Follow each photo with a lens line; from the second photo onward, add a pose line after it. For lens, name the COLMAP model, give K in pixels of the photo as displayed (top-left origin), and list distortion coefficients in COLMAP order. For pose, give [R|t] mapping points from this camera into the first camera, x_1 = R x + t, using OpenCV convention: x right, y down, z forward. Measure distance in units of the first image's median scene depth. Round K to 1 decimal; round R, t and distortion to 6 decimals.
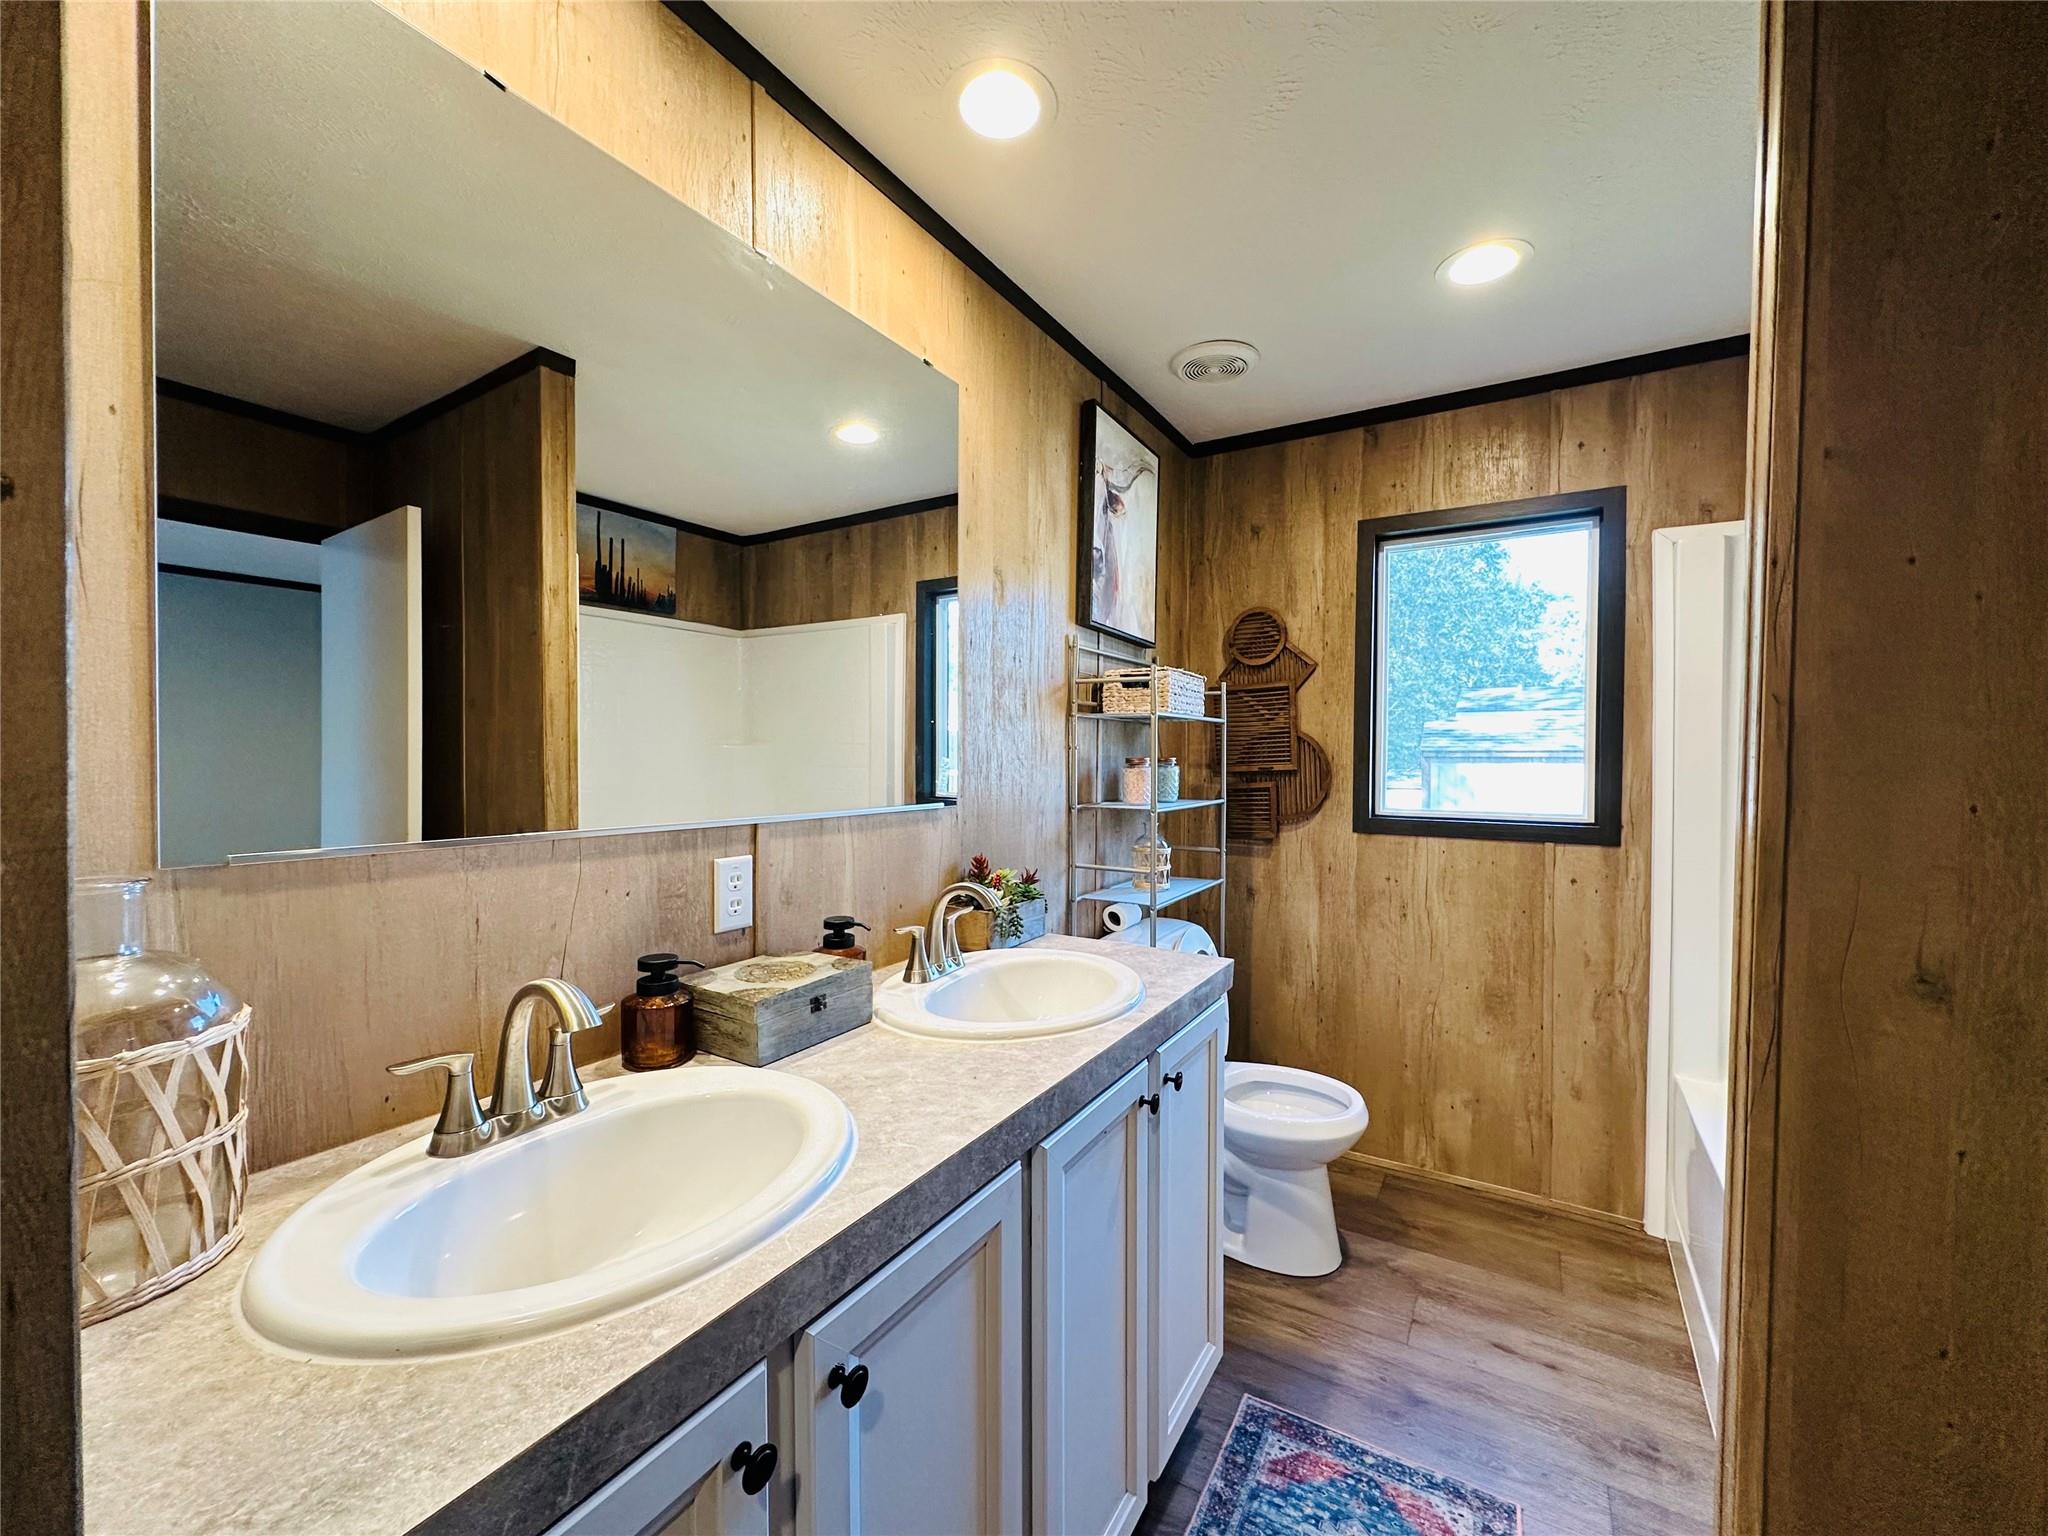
lens RADIAL K [[827.4, 0, 1028.4], [0, 827.4, 762.2], [0, 0, 1]] dist [0.003582, -0.000162]
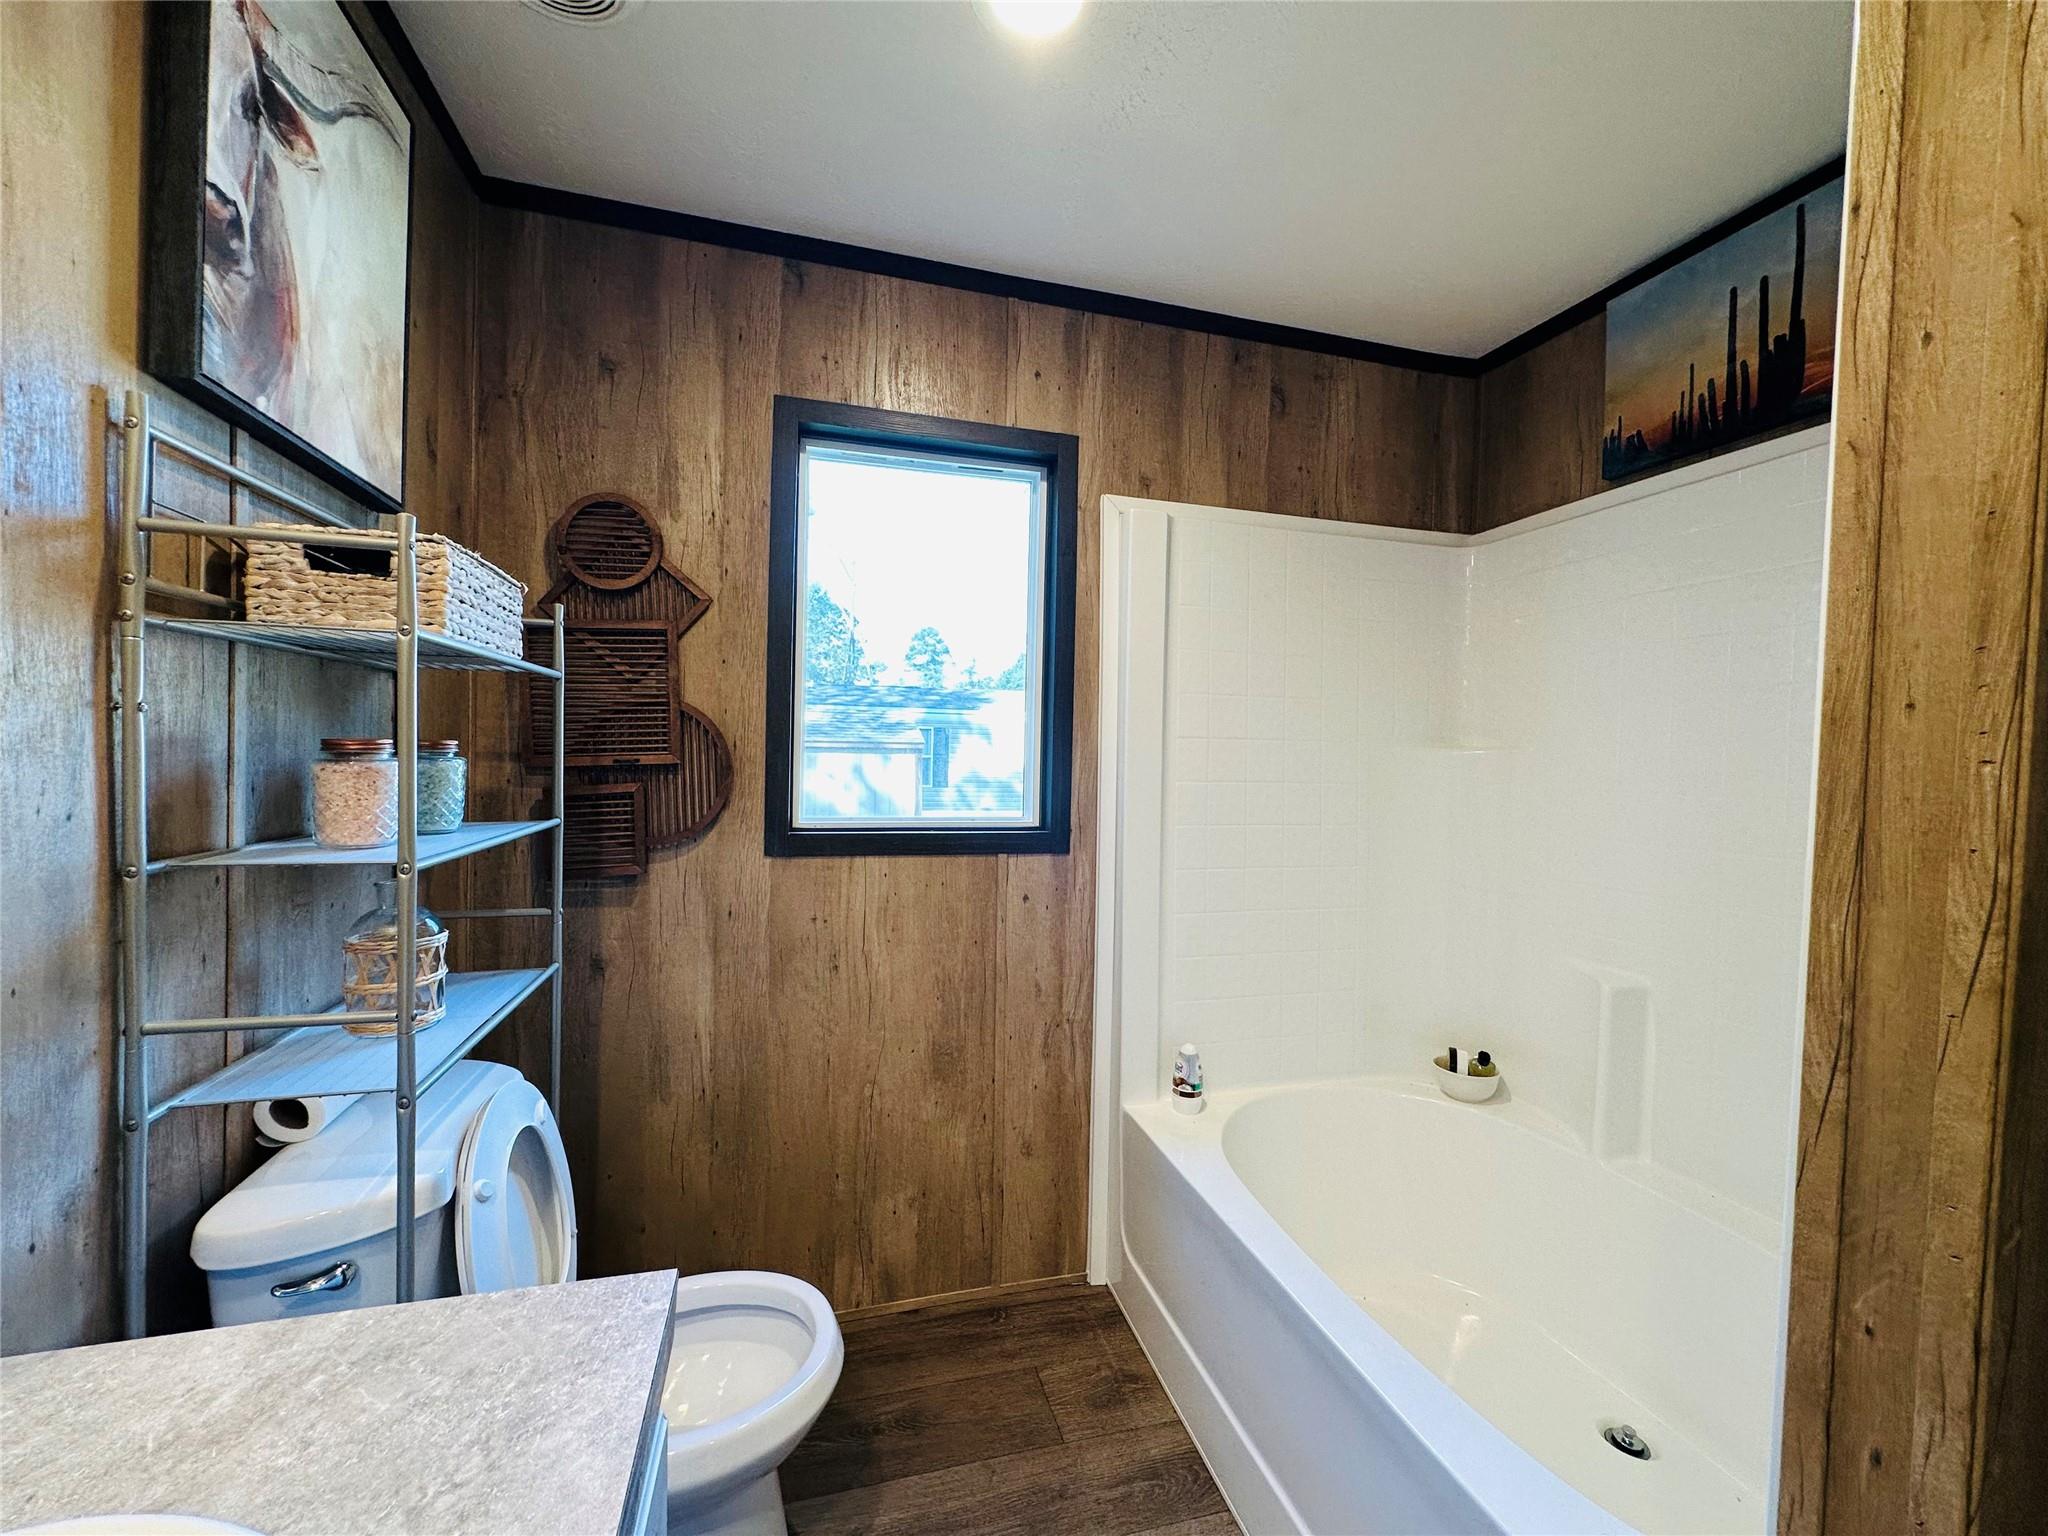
lens RADIAL K [[816.7, 0, 1025.0], [0, 816.7, 769.5], [0, 0, 1]] dist [-0.002190, 0.000420]
pose [[0.686200, -0.005793, 0.727390, 0.056556], [-0.011914, 0.999745, 0.019201, -0.001602], [-0.727315, -0.021842, 0.685956, 0.417250]]
